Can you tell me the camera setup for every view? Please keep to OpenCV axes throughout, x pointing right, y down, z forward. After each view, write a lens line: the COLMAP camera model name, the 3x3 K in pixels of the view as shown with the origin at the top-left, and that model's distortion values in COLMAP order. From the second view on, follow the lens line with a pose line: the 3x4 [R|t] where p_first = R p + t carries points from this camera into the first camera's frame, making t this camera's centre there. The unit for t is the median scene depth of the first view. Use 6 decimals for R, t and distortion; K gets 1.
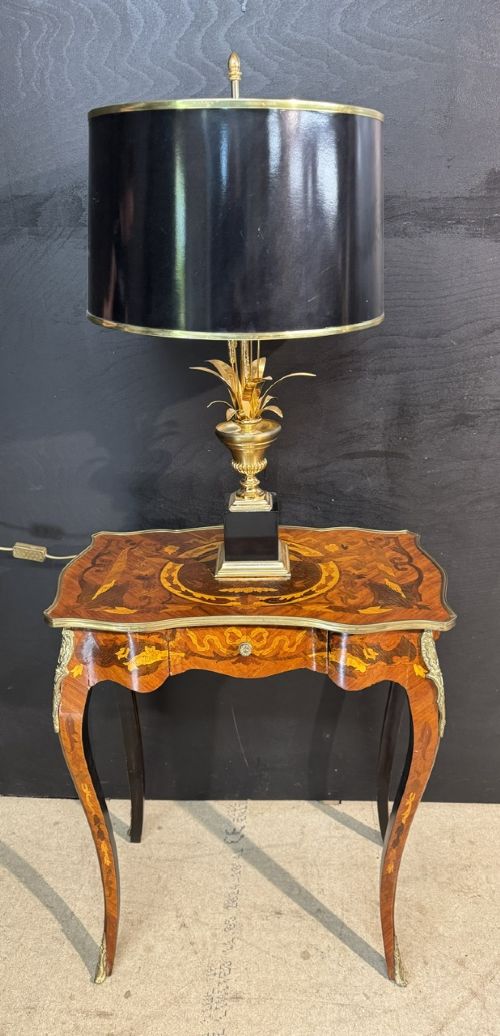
lens RADIAL K [[728.7, 0, 244.6], [0, 728.7, 507.3], [0, 0, 1]] dist [-0.019407, 0.005109]
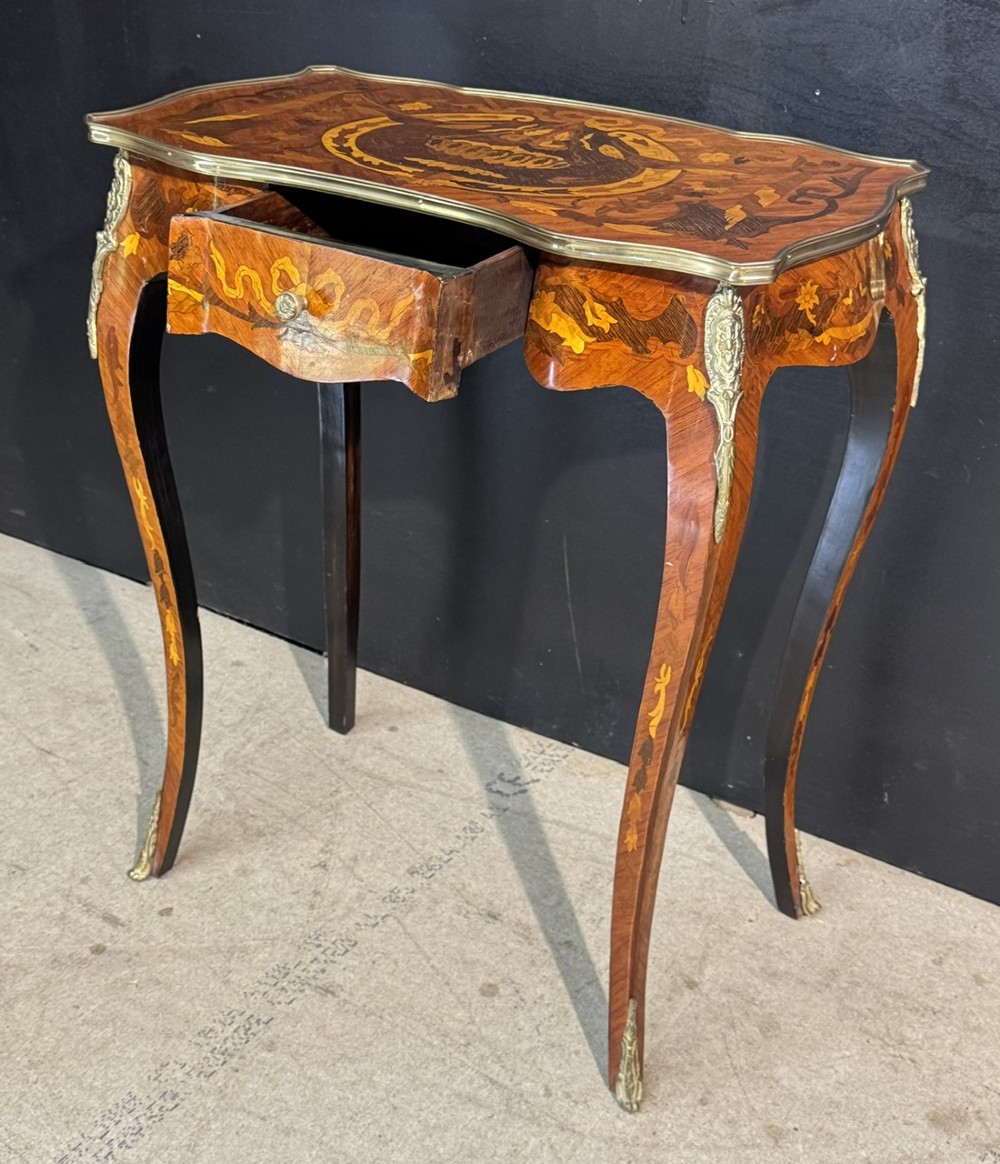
lens RADIAL K [[1608.0, 0, 483.9], [0, 1608.0, 571.3], [0, 0, 1]] dist [0.105279, 0.000000]
pose [[0.869202, 0.279842, -0.407647, 0.471559], [-0.229086, 0.958527, 0.169545, 0.162081], [0.438187, -0.053983, 0.897261, 0.016995]]
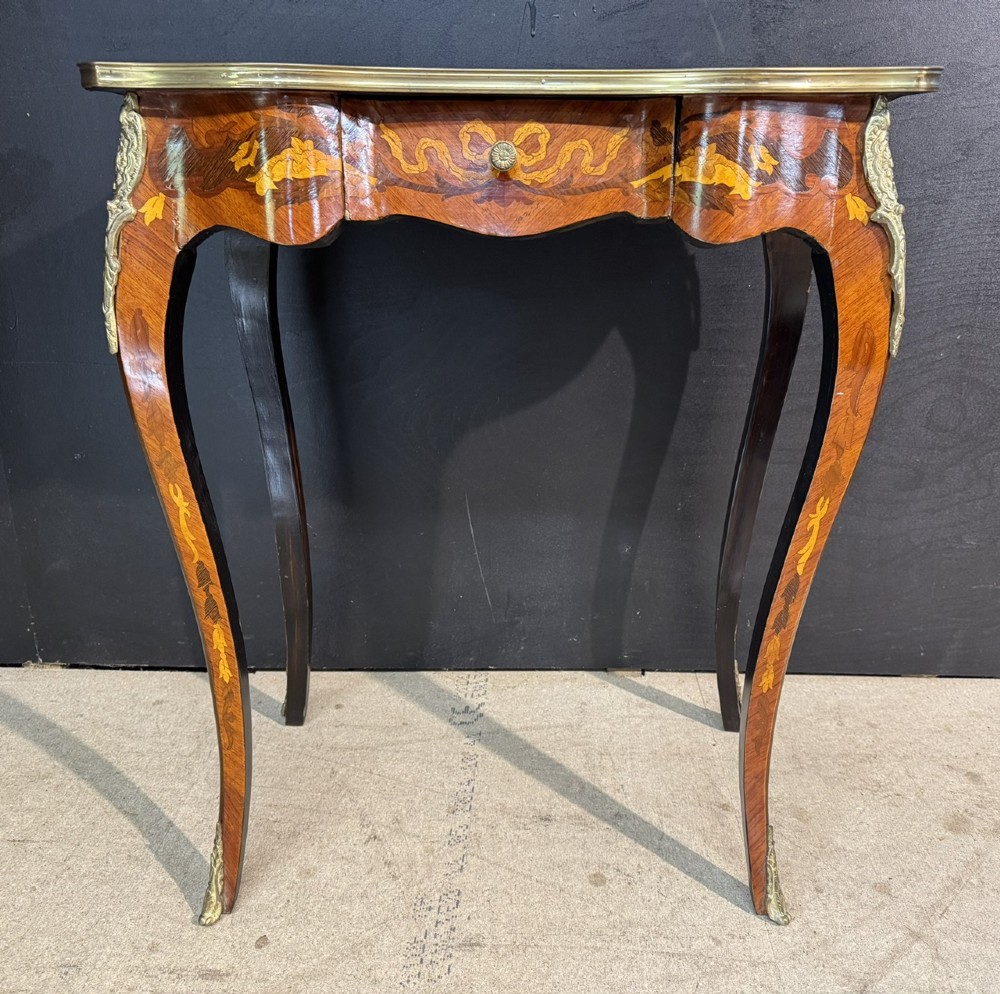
lens RADIAL K [[935.3, 0, 512.8], [0, 935.3, 504.0], [0, 0, 1]] dist [0.007787, 0.000000]
pose [[0.999118, 0.013372, 0.039797, -0.011570], [-0.013503, 0.999904, 0.003024, 0.349485], [-0.039753, -0.003558, 0.999203, 0.312853]]
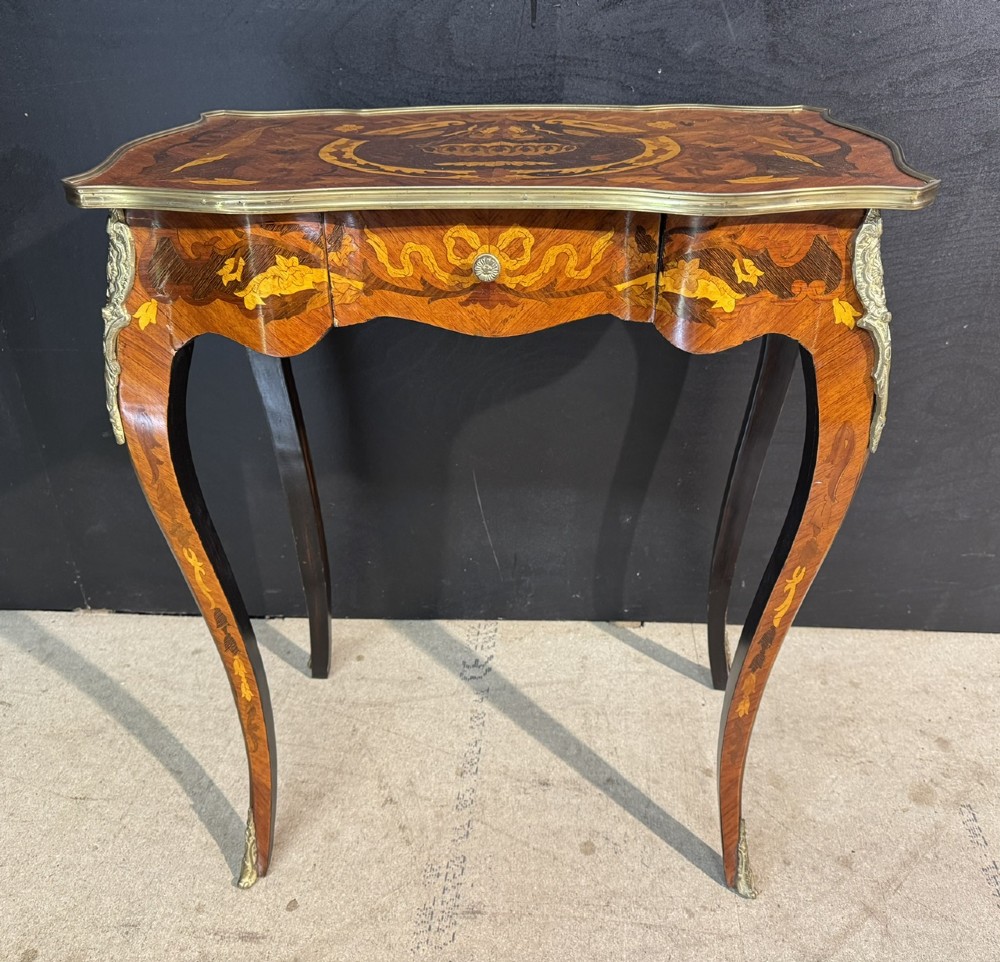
lens RADIAL K [[906.3, 0, 506.4], [0, 906.3, 488.5], [0, 0, 1]] dist [0.009070, -0.007430]
pose [[0.999949, 0.010140, 0.000194, 0.012914], [-0.010005, 0.983151, 0.182523, 0.190195], [0.001660, -0.182515, 0.983202, 0.316051]]
